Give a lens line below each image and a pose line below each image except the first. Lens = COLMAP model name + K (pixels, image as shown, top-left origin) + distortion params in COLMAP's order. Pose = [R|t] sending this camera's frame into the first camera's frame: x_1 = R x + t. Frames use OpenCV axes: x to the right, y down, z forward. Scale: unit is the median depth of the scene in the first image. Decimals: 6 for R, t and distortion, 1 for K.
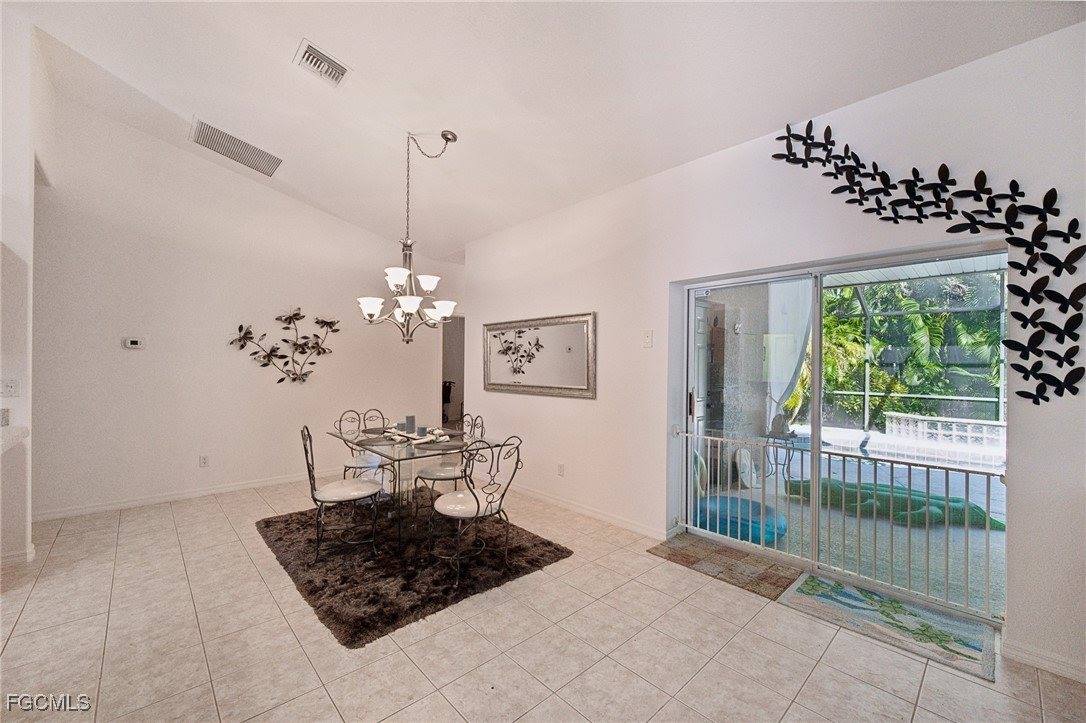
lens RADIAL K [[434.0, 0, 546.2], [0, 434.0, 364.6], [0, 0, 1]] dist [-0.000981, -0.000149]
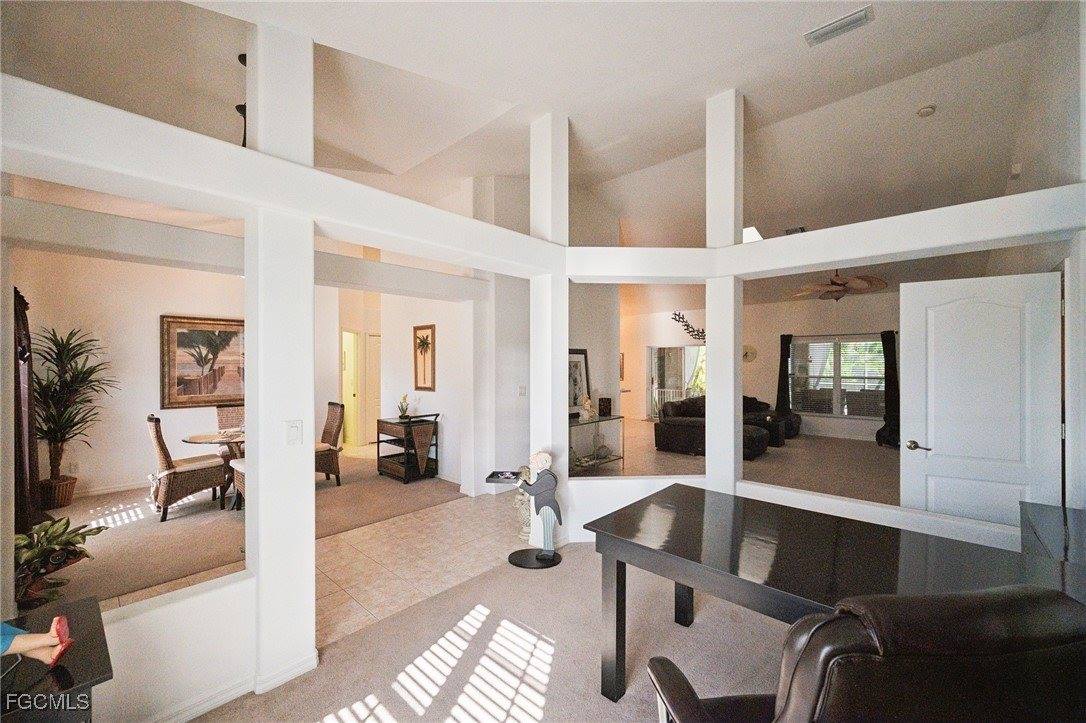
lens RADIAL K [[425.5, 0, 543.0], [0, 425.5, 361.5], [0, 0, 1]] dist [0.000295, 0.000010]
pose [[0.997817, -0.008979, 0.065434, -0.660666], [0.009304, 0.999946, -0.004675, -0.046332], [-0.065388, 0.005274, 0.997846, -2.024388]]
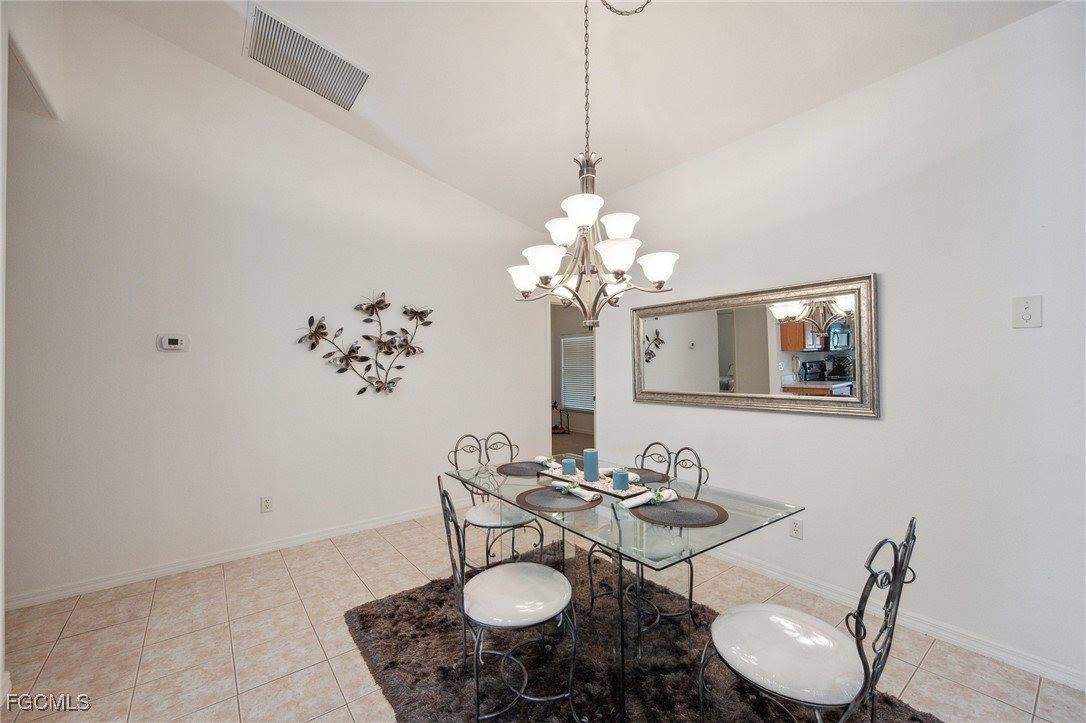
lens RADIAL K [[438.4, 0, 543.0], [0, 438.4, 361.5], [0, 0, 1]] dist [0.001517, 0.000240]
pose [[0.995626, -0.017558, -0.091765, -0.286484], [0.016504, 0.999789, -0.012233, 0.000346], [0.091960, 0.010665, 0.995706, 0.345544]]
